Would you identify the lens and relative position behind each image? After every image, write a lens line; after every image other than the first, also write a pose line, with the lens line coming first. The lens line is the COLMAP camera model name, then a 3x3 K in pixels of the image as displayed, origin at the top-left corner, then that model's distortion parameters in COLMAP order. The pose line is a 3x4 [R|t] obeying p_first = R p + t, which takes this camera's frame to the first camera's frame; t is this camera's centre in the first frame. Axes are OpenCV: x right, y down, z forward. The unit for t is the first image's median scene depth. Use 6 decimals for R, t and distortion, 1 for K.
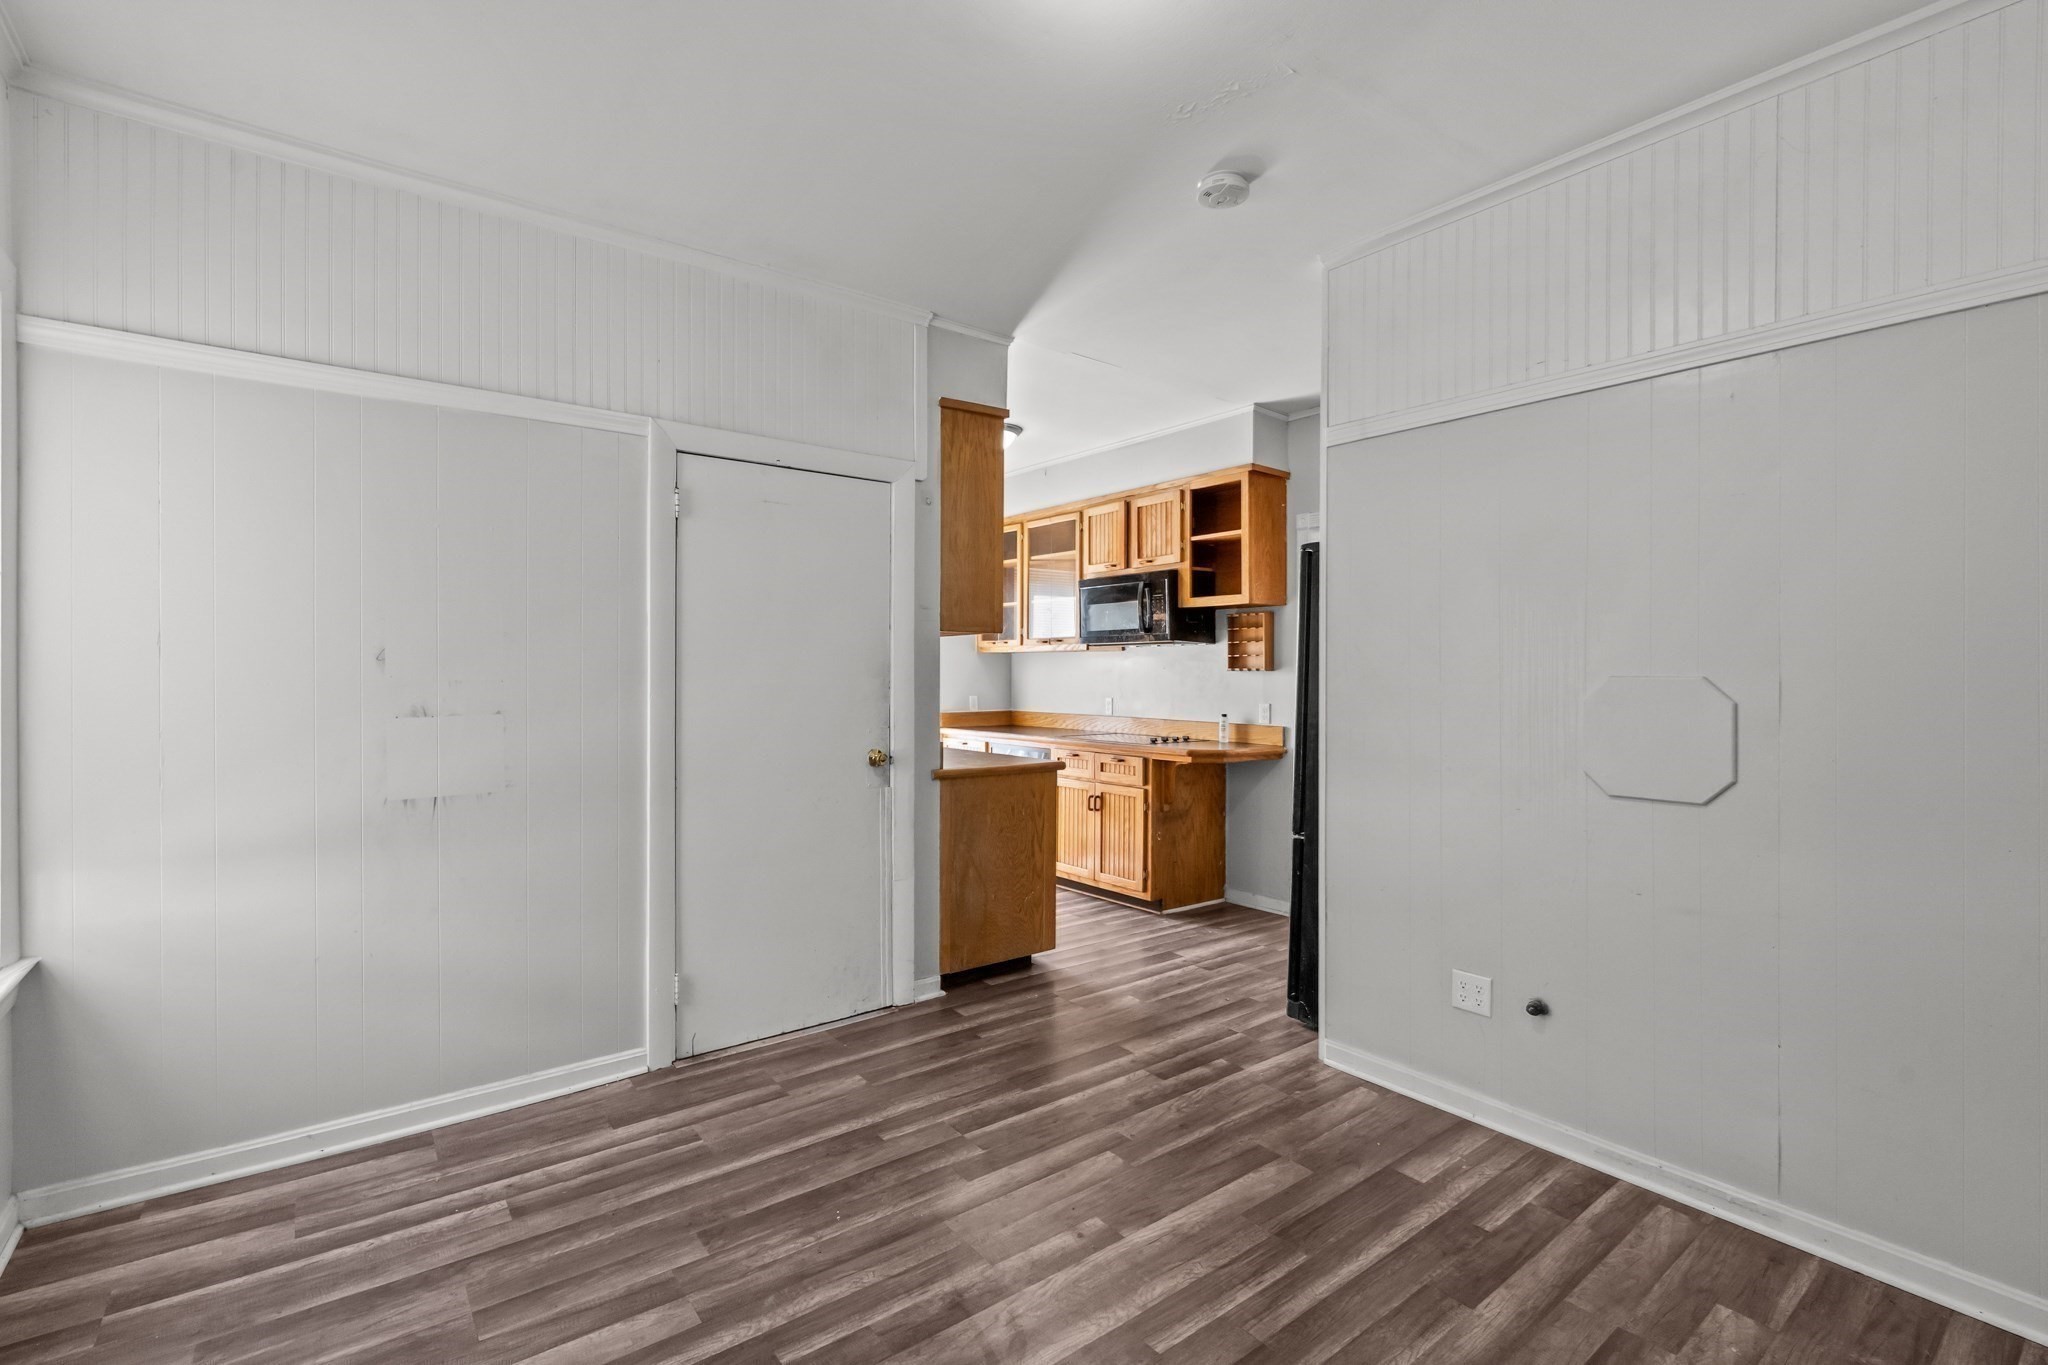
lens RADIAL K [[931.3, 0, 1024.3], [0, 931.3, 679.7], [0, 0, 1]] dist [0.001441, 0.001343]
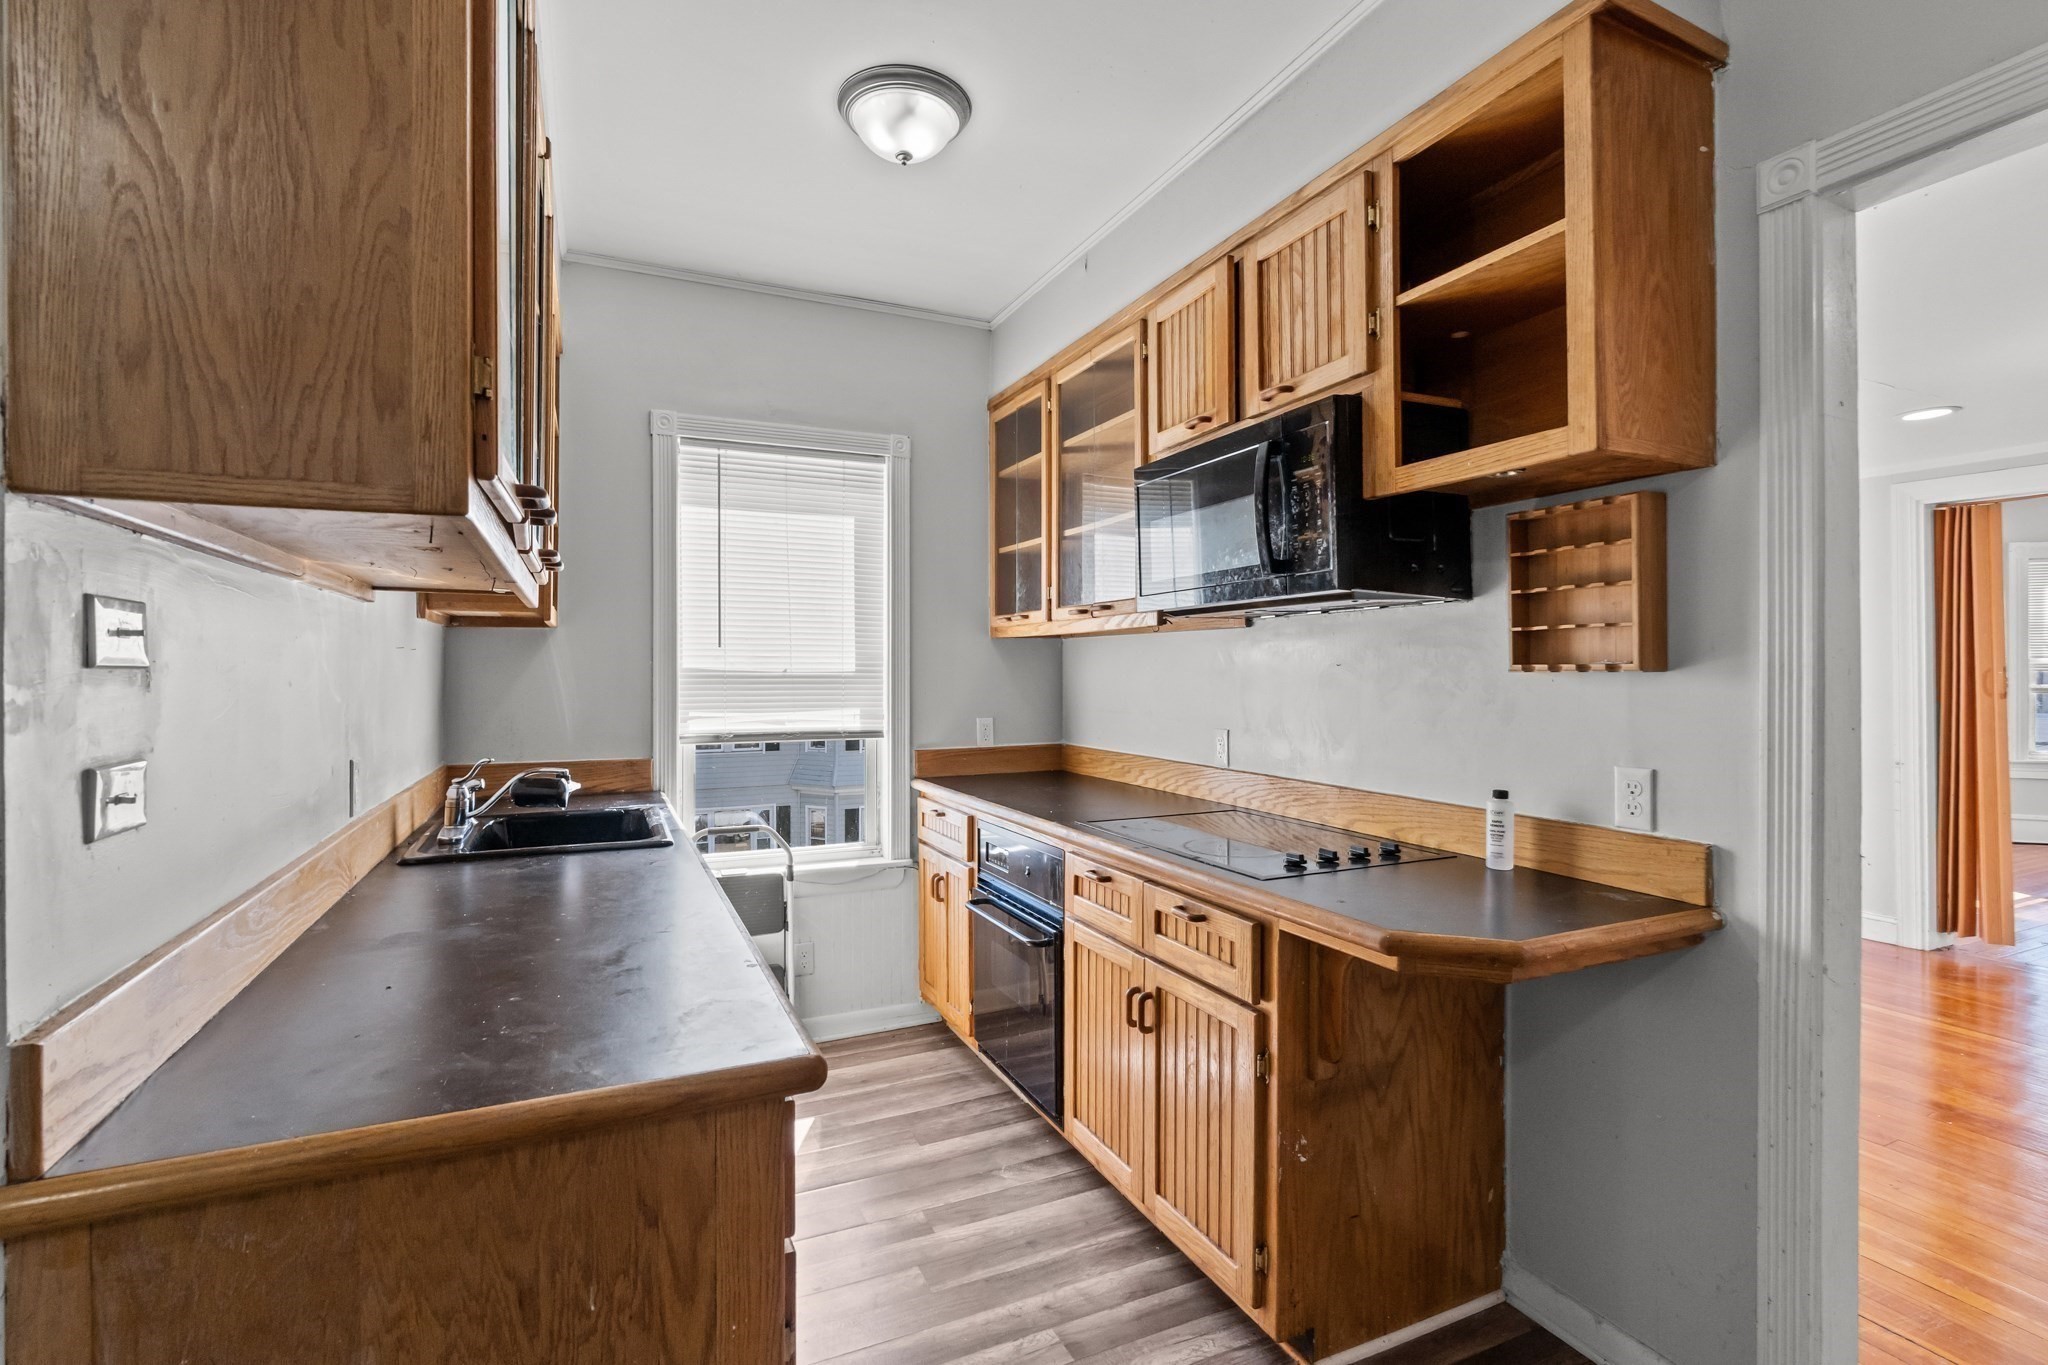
lens RADIAL K [[931.3, 0, 1021.8], [0, 931.3, 663.9], [0, 0, 1]] dist [0.001441, 0.001343]
pose [[0.974506, -0.007705, -0.224228, 0.141419], [0.005615, 0.999935, -0.009955, -0.013572], [0.224290, 0.008442, 0.974486, 0.752432]]
